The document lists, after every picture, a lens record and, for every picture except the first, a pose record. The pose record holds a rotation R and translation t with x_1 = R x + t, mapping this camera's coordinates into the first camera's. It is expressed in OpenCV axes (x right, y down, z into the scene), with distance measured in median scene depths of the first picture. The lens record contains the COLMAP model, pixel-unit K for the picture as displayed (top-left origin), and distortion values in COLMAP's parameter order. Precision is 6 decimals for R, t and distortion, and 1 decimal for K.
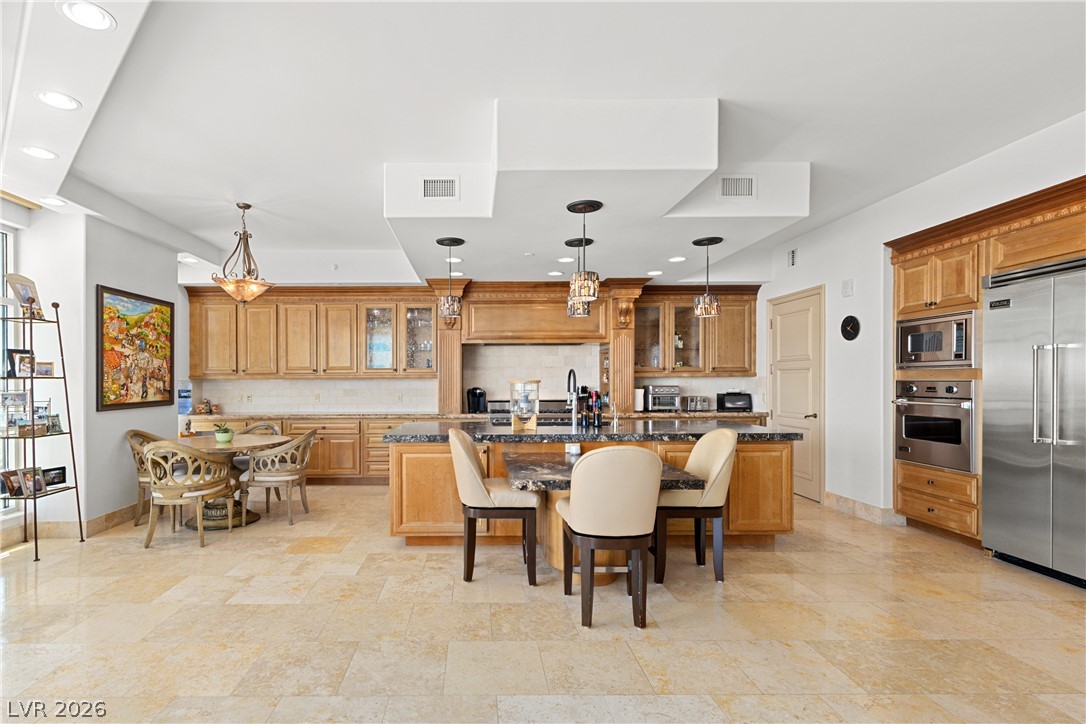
lens RADIAL K [[525.6, 0, 474.6], [0, 525.6, 376.8], [0, 0, 1]] dist [0.001423, 0.000006]
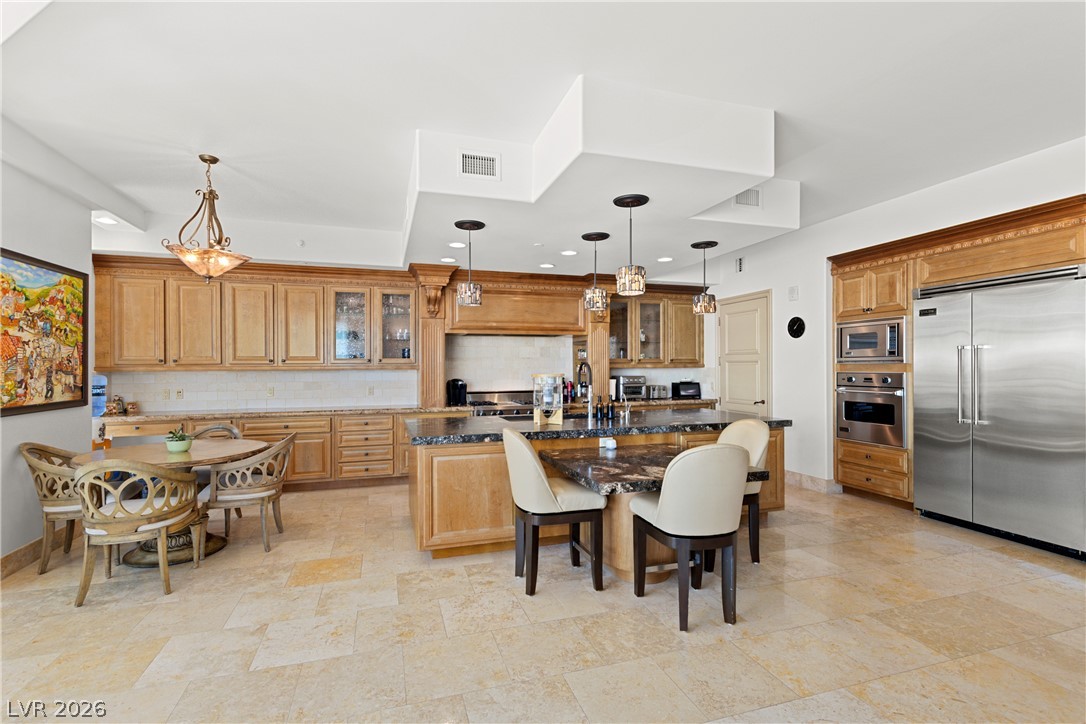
lens RADIAL K [[501.5, 0, 538.0], [0, 501.5, 361.8], [0, 0, 1]] dist [0.000842, -0.001150]
pose [[0.954083, 0.003068, 0.299527, -0.186450], [-0.001752, 0.999988, -0.004662, -0.010162], [-0.299537, 0.003923, 0.954077, 0.111197]]
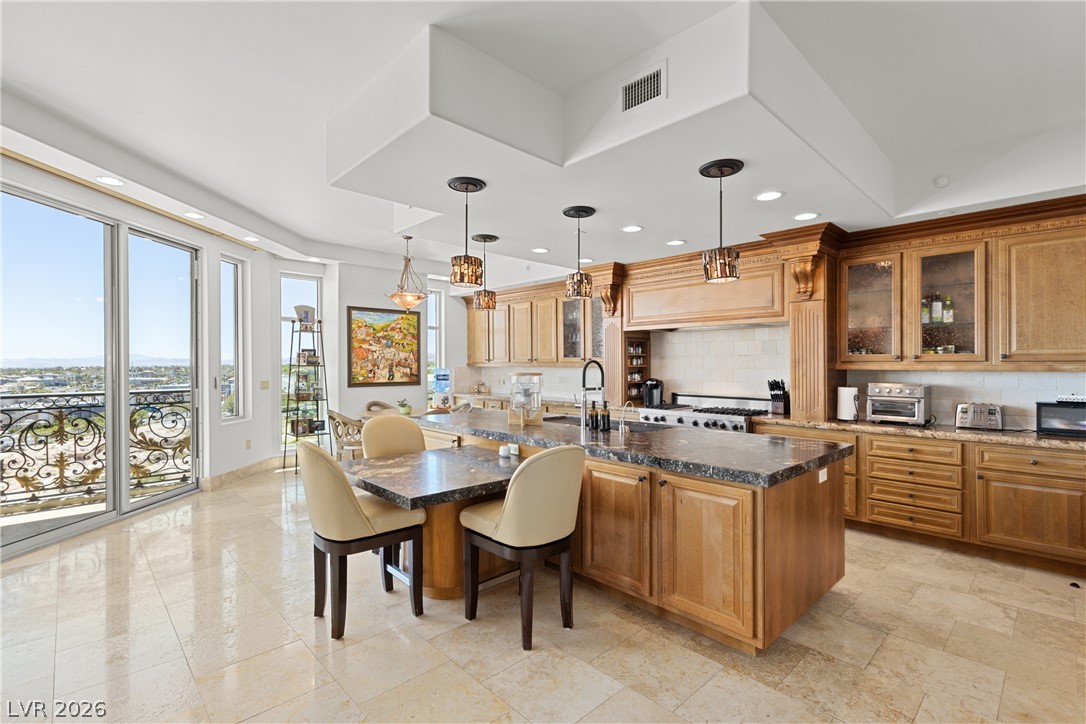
lens RADIAL K [[501.5, 0, 538.0], [0, 501.5, 361.8], [0, 0, 1]] dist [0.000842, -0.001150]
pose [[0.680160, 0.003198, -0.733057, 0.712906], [-0.003426, 0.999993, 0.001184, -0.012764], [0.733056, 0.001706, 0.680166, 0.378323]]
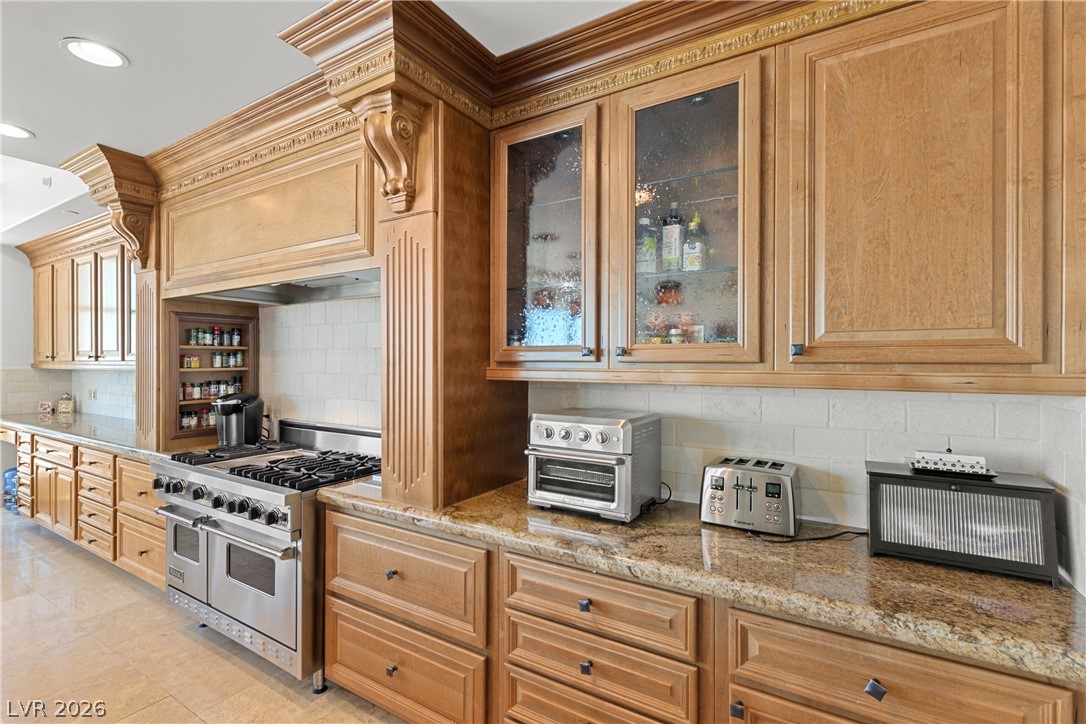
lens RADIAL K [[501.5, 0, 538.0], [0, 501.5, 361.8], [0, 0, 1]] dist [0.000842, -0.001150]
pose [[0.845068, 0.006833, -0.534615, 0.663764], [-0.006972, 0.999974, 0.001760, -0.015137], [0.534614, 0.002241, 0.845094, 1.085974]]
